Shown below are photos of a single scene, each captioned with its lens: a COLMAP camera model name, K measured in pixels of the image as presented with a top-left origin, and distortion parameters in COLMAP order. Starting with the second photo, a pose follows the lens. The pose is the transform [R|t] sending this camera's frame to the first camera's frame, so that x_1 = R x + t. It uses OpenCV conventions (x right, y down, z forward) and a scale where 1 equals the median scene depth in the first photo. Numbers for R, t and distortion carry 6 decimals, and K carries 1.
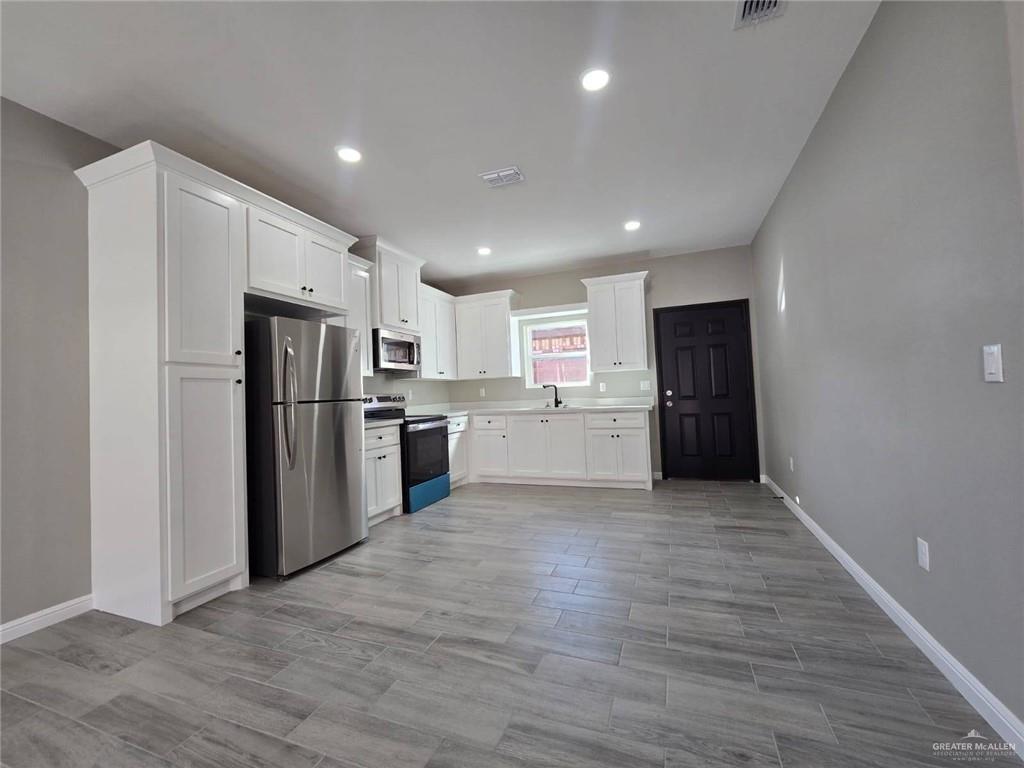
lens RADIAL K [[417.4, 0, 511.6], [0, 417.4, 380.9], [0, 0, 1]] dist [-0.002350, 0.000403]
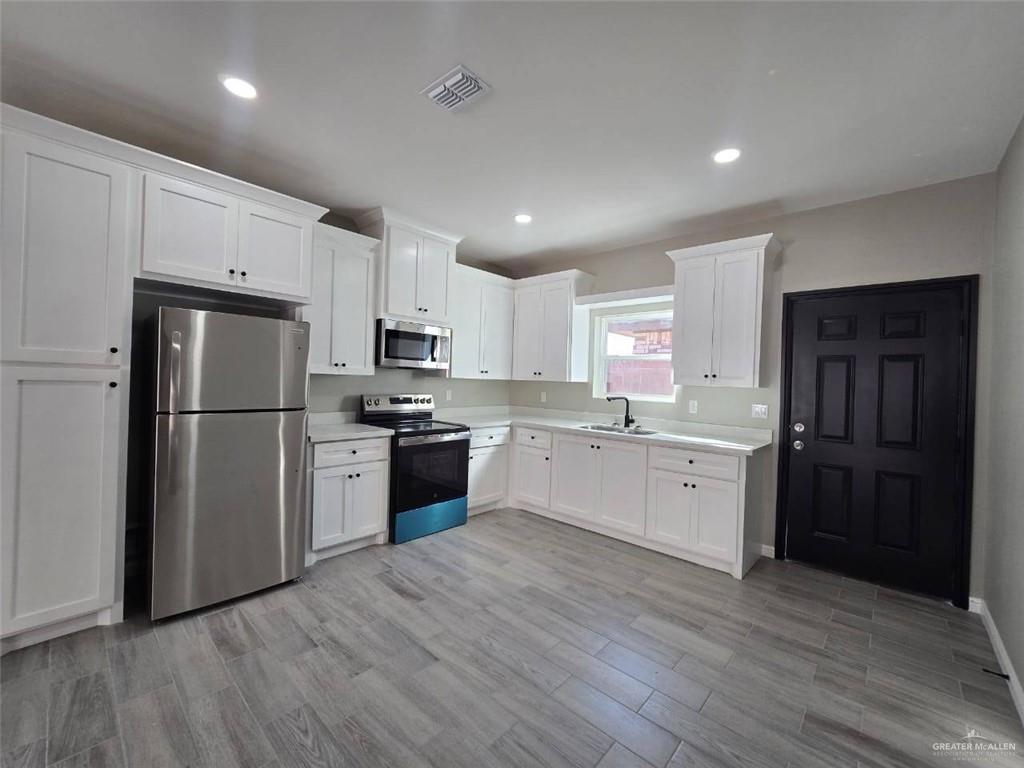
lens RADIAL K [[417.4, 0, 511.9], [0, 417.4, 382.5], [0, 0, 1]] dist [-0.002350, 0.000403]
pose [[0.929284, 0.072263, -0.362229, 0.236196], [-0.058117, 0.997066, 0.049811, -0.054396], [0.364766, -0.025237, 0.930757, 0.304745]]
